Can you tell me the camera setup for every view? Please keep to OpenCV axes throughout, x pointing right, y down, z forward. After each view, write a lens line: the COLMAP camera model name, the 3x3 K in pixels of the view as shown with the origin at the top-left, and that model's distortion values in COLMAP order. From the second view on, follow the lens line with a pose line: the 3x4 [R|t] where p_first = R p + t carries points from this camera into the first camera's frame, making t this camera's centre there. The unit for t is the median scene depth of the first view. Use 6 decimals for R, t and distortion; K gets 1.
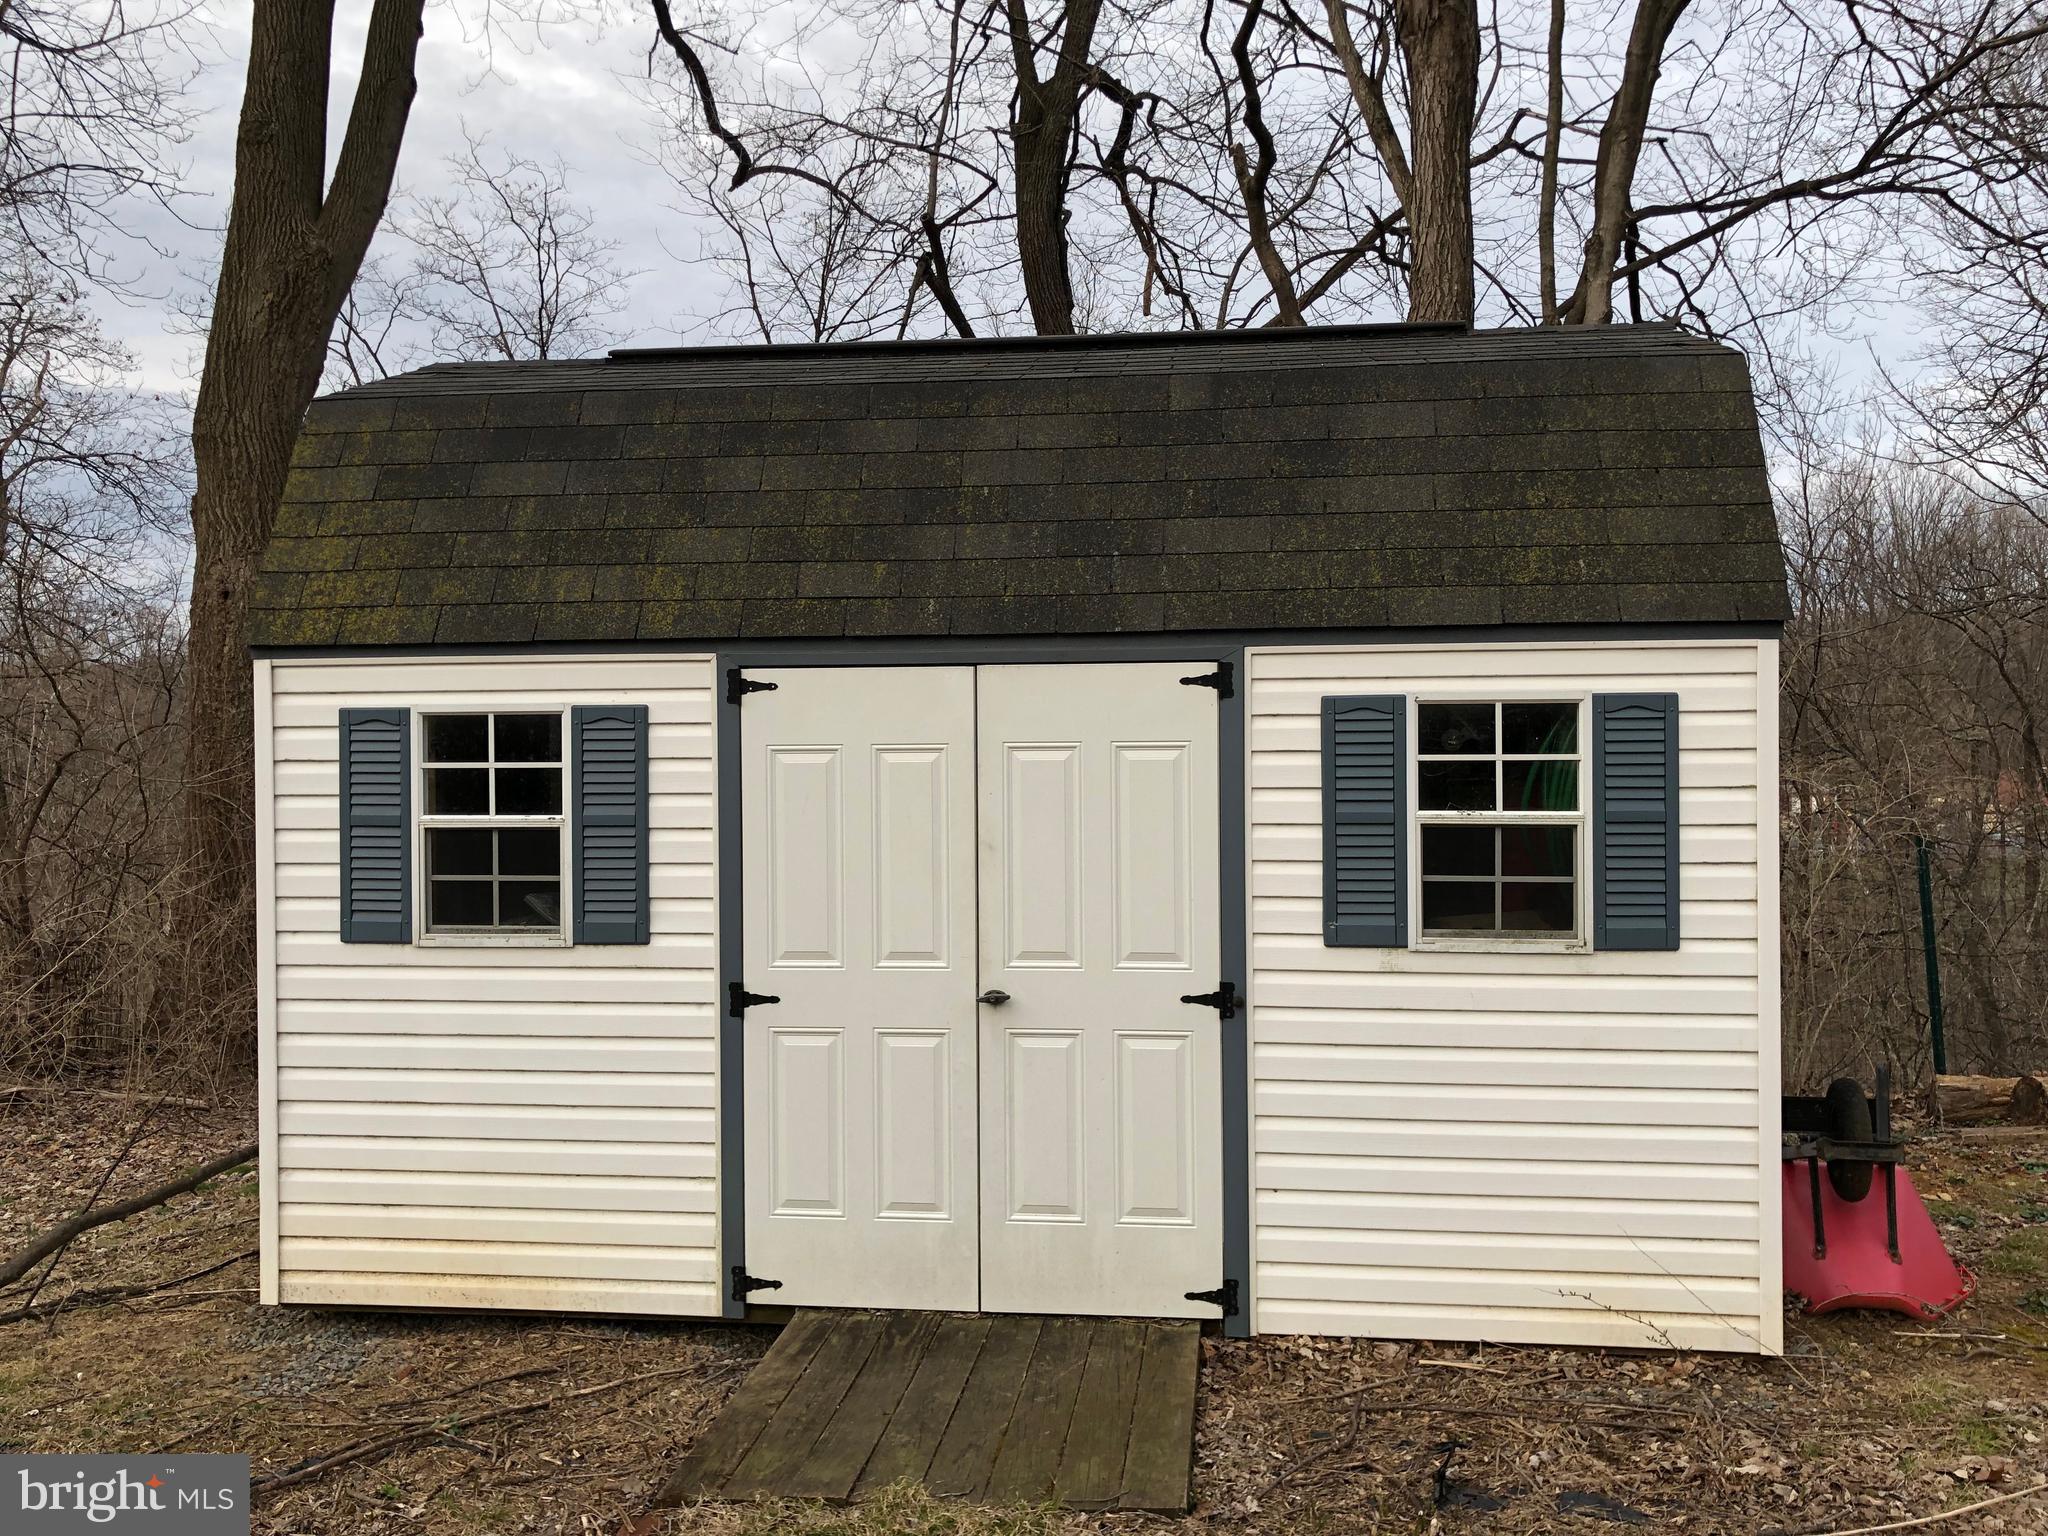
lens RADIAL K [[1678.6, 0, 1025.8], [0, 1678.6, 772.8], [0, 0, 1]] dist [0.041084, -0.048126]
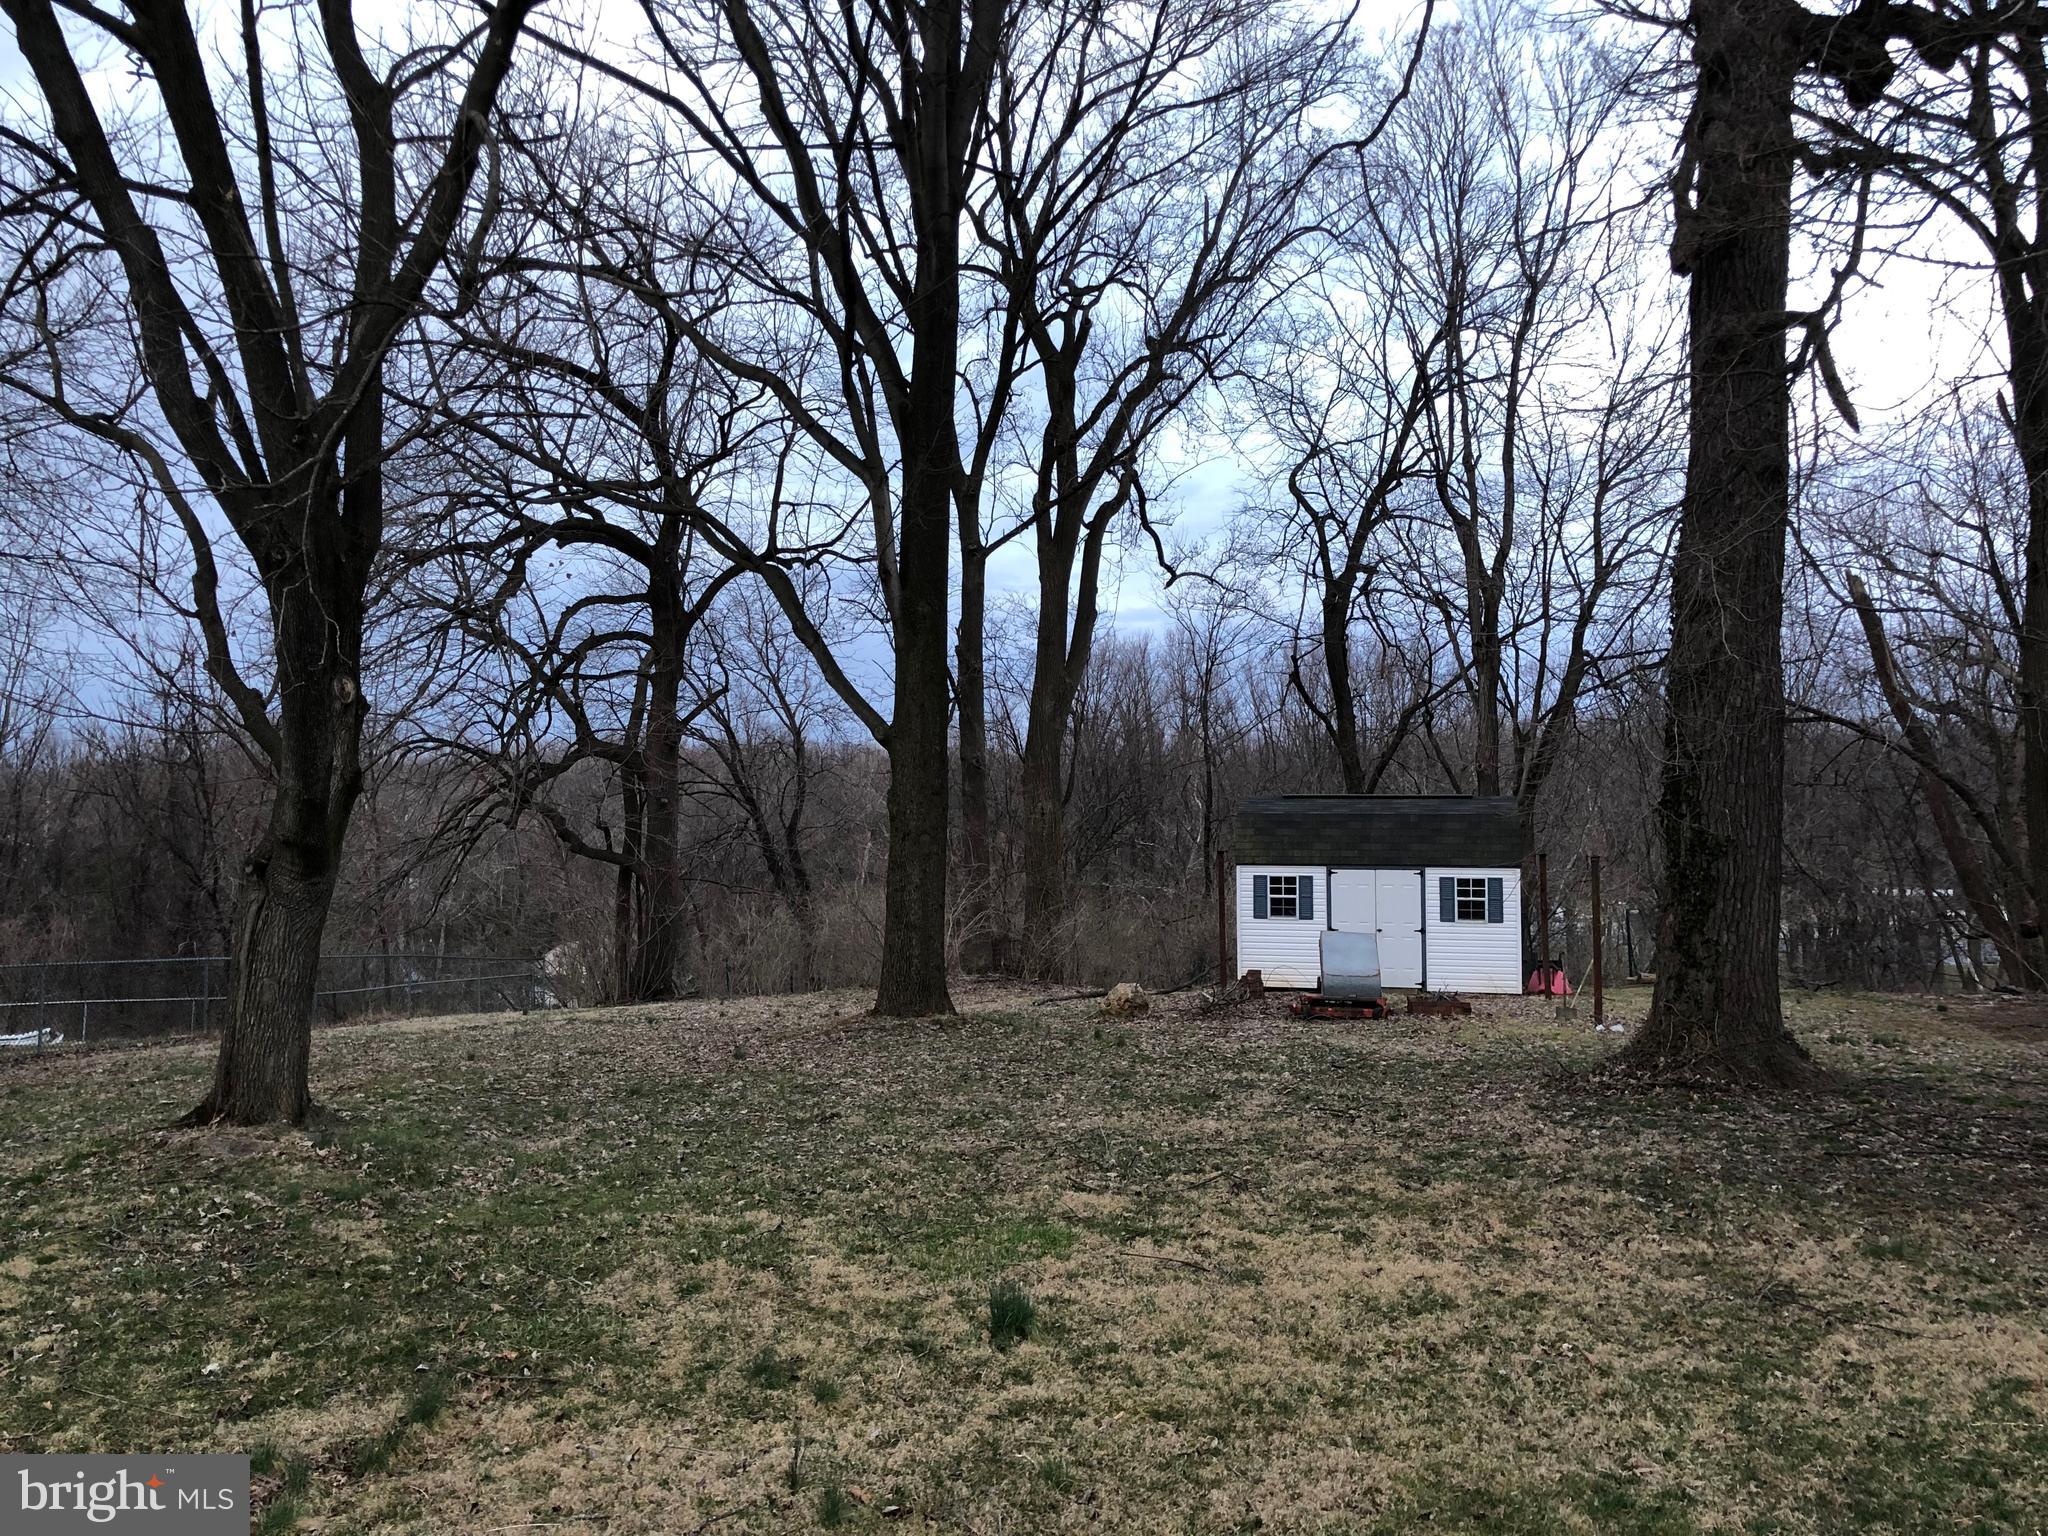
lens RADIAL K [[1678.6, 0, 1019.5], [0, 1678.6, 761.6], [0, 0, 1]] dist [0.041084, -0.048126]
pose [[0.993931, 0.009899, -0.109557, -0.587208], [-0.016910, 0.997854, -0.063250, -0.048982], [0.108695, 0.064719, 0.991966, -4.599840]]
